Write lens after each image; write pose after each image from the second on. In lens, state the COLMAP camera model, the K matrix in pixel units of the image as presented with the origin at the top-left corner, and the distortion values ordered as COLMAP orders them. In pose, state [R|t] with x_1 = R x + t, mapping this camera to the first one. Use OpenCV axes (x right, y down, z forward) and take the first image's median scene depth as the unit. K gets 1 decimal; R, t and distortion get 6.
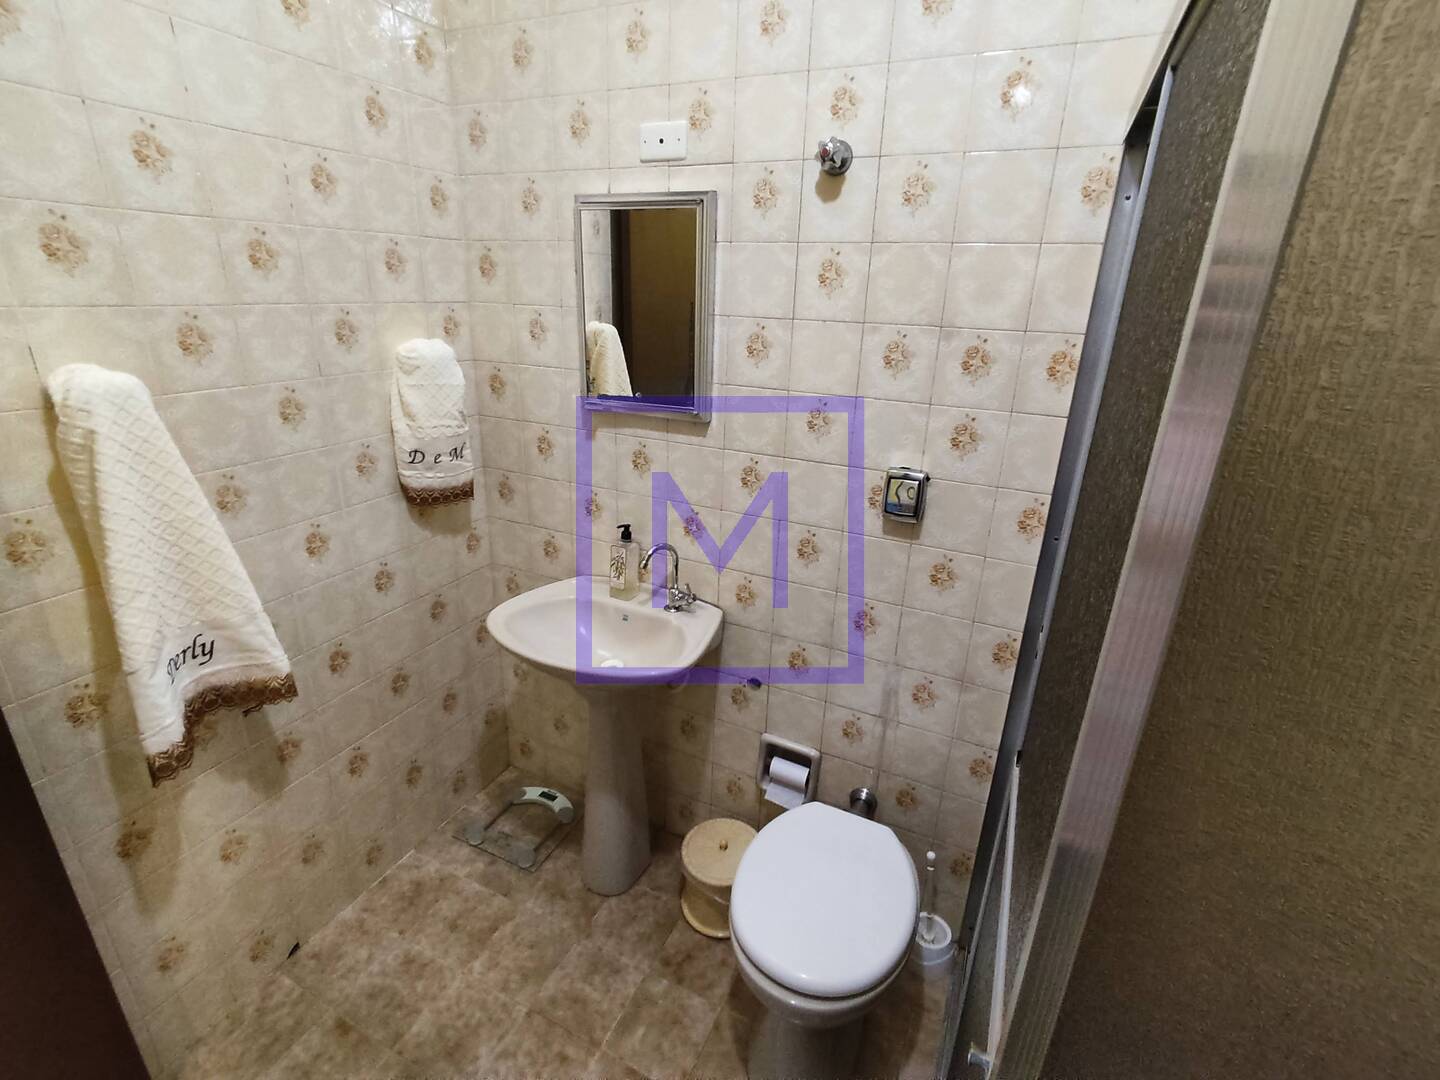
lens RADIAL K [[662.4, 0, 720.0], [0, 662.4, 524.9], [0, 0, 1]] dist [0.000183, -0.003705]
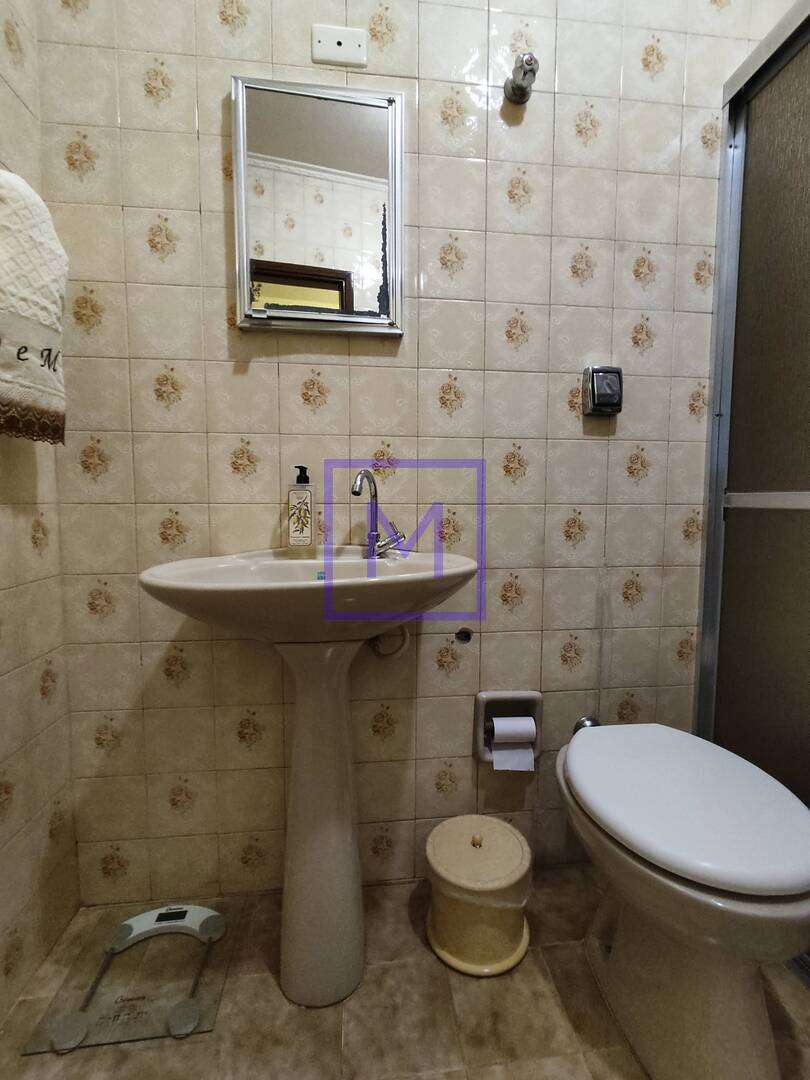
lens RADIAL K [[498.1, 0, 418.4], [0, 498.1, 541.8], [0, 0, 1]] dist [-0.006802, 0.004879]
pose [[0.847708, -0.072225, 0.525523, -0.389474], [0.202501, 0.959721, -0.194752, 0.264982], [-0.490290, 0.271512, 0.828189, 0.486406]]
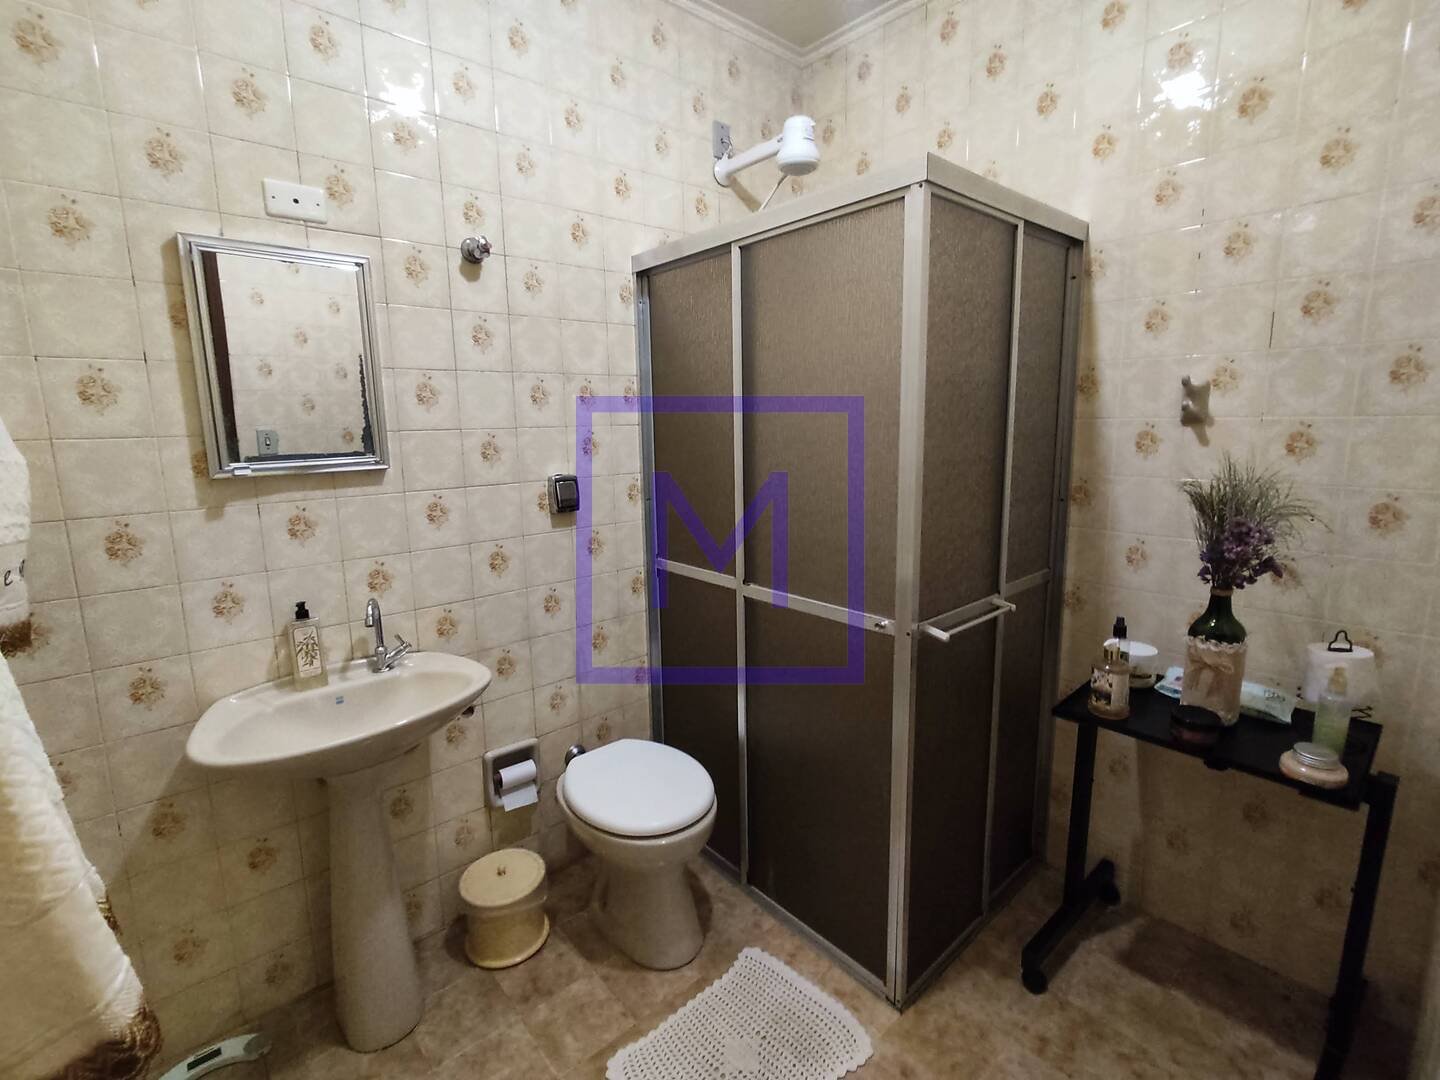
lens RADIAL K [[662.4, 0, 720.0], [0, 662.4, 524.9], [0, 0, 1]] dist [0.000183, -0.003705]
pose [[0.402098, -0.184317, 0.896852, -0.755961], [0.339329, 0.939774, 0.041001, 0.062186], [-0.850396, 0.287842, 0.440425, 0.126905]]
